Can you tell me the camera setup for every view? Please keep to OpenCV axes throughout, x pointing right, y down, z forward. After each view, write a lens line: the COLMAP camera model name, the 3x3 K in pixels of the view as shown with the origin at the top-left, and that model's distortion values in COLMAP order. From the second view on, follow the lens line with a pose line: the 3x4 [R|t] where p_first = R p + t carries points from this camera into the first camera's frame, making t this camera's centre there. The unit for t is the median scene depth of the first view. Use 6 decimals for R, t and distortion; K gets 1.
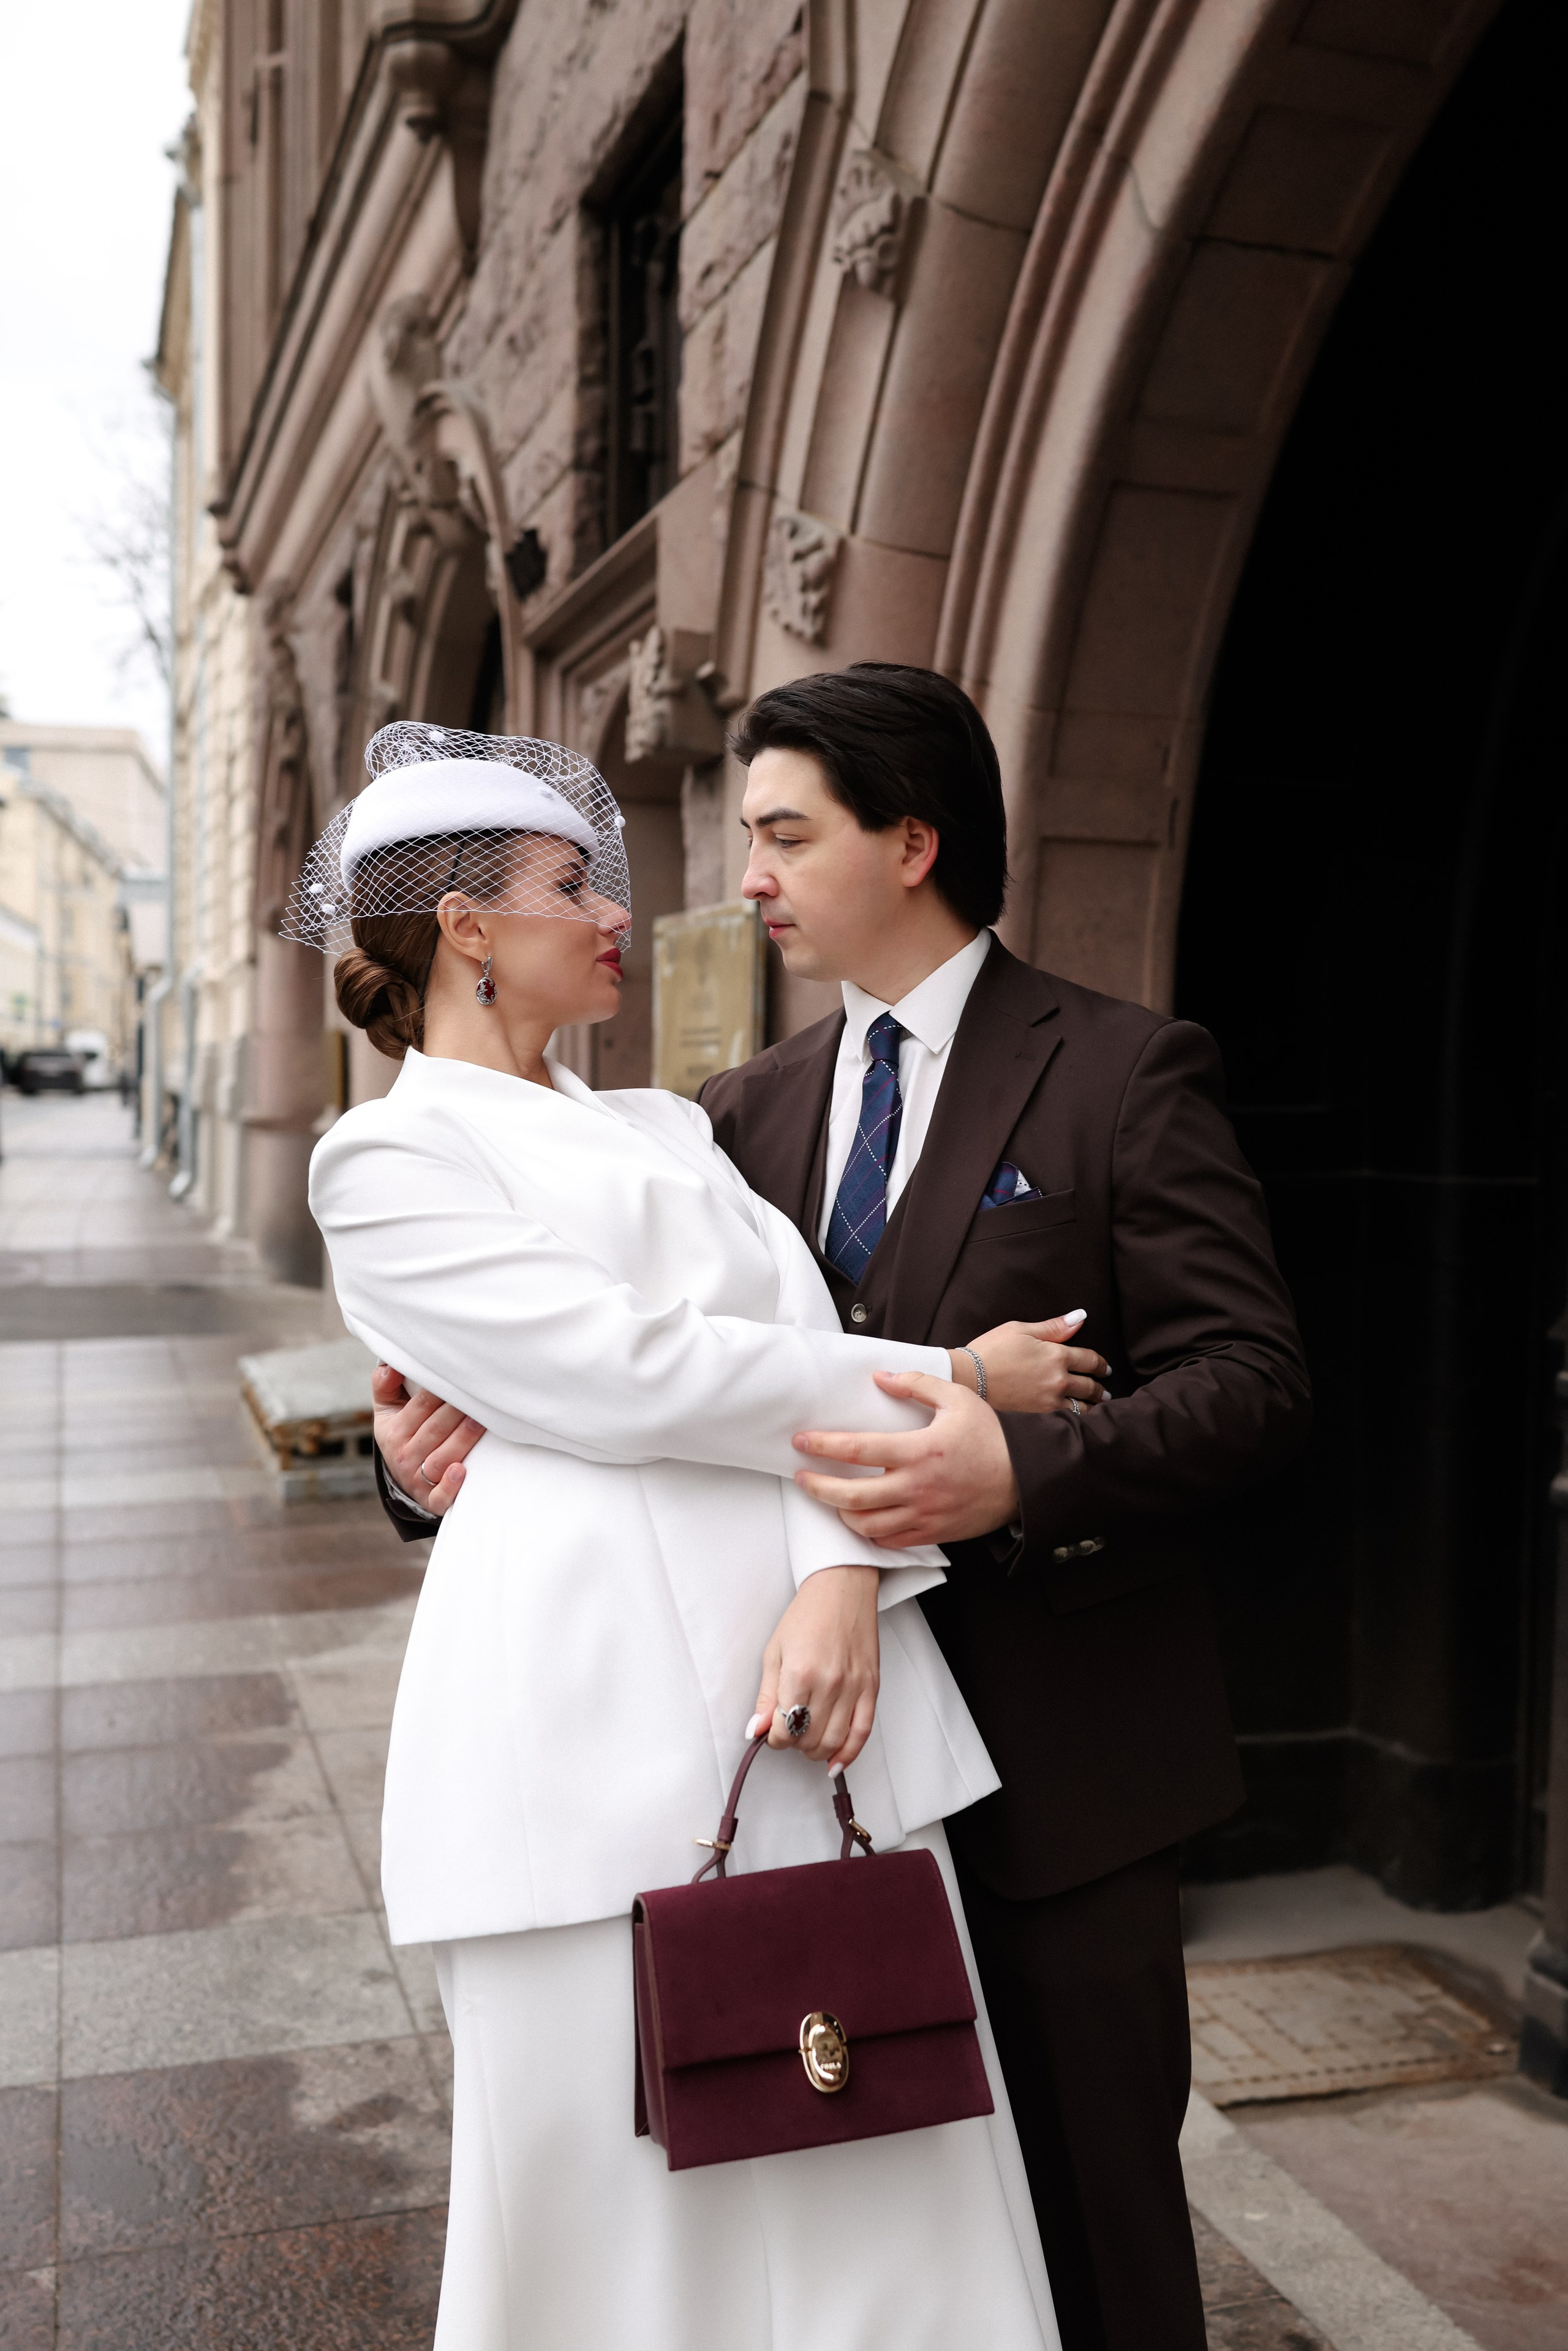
lens RADIAL K [[2174.9, 0, 763.5], [0, 2174.9, 1175.9], [0, 0, 1]] dist [-0.004071, -0.001808]
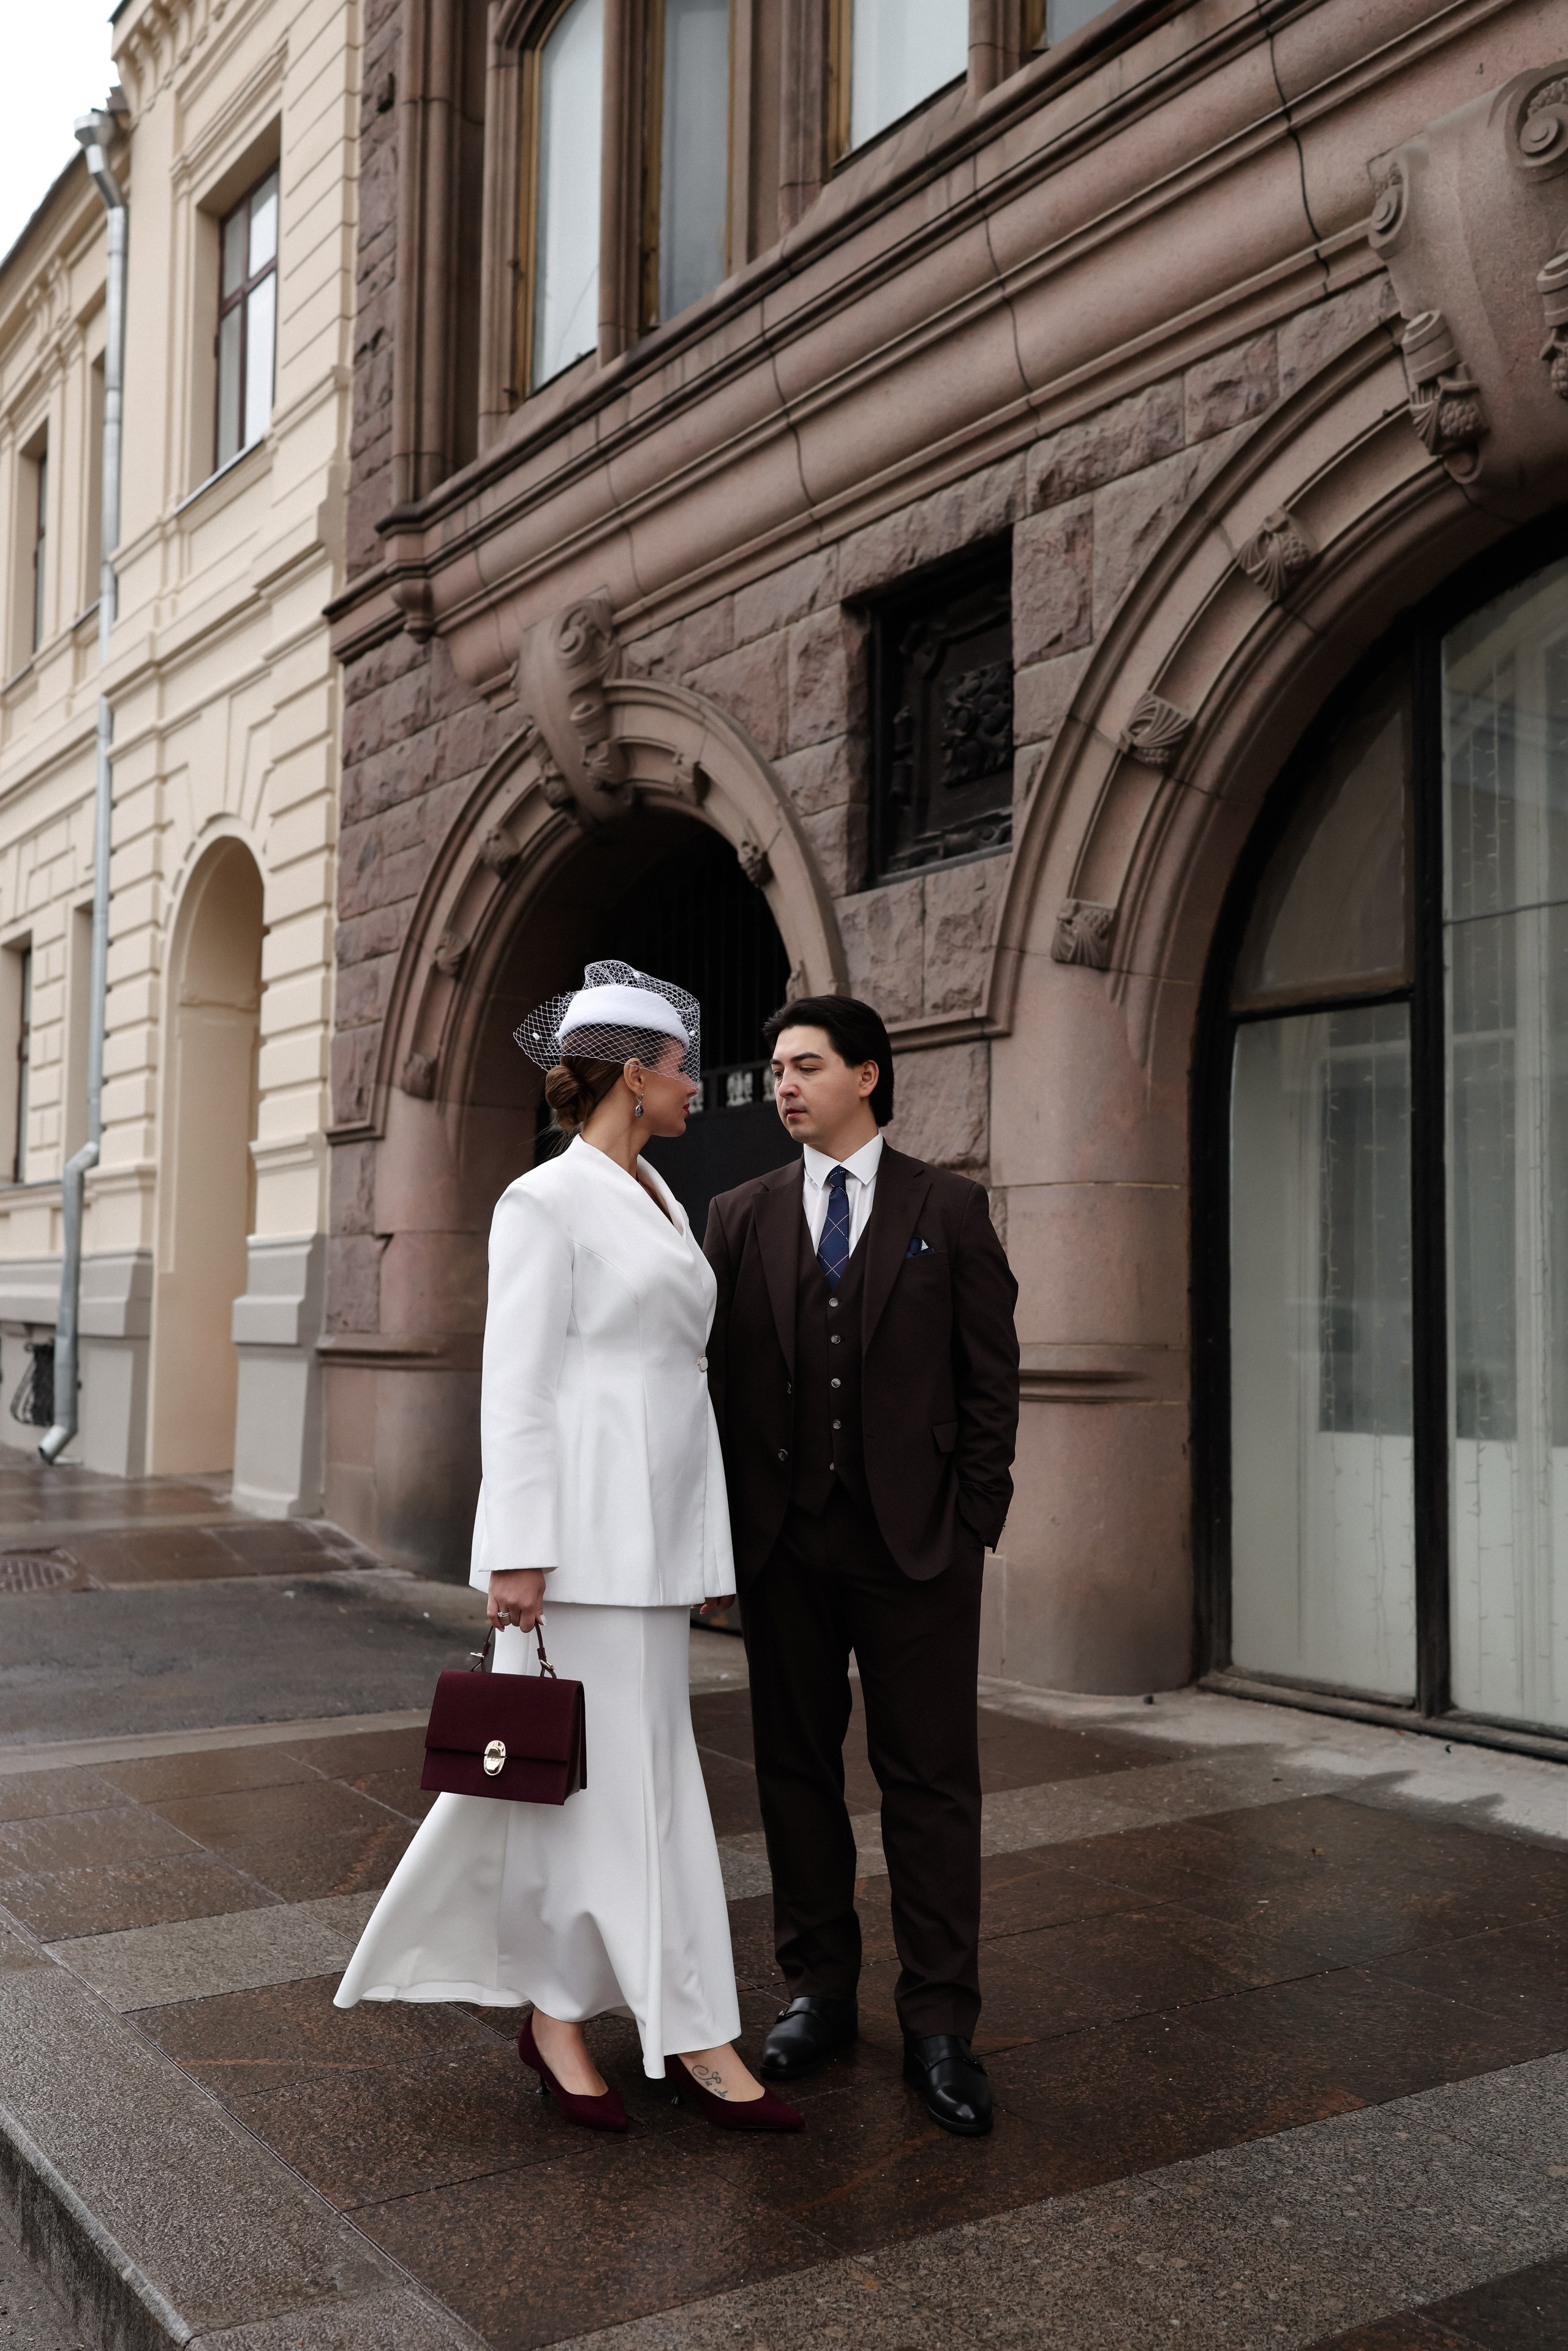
lens RADIAL K [[2145.2, 0, 884.8], [0, 2145.2, 1182.2], [0, 0, 1]] dist [-0.007024, 0.003799]
pose [[0.952542, 0.017807, 0.303886, -0.931694], [0.013560, 0.994814, -0.100799, -0.024173], [-0.304106, 0.100136, 0.947361, 0.846744]]
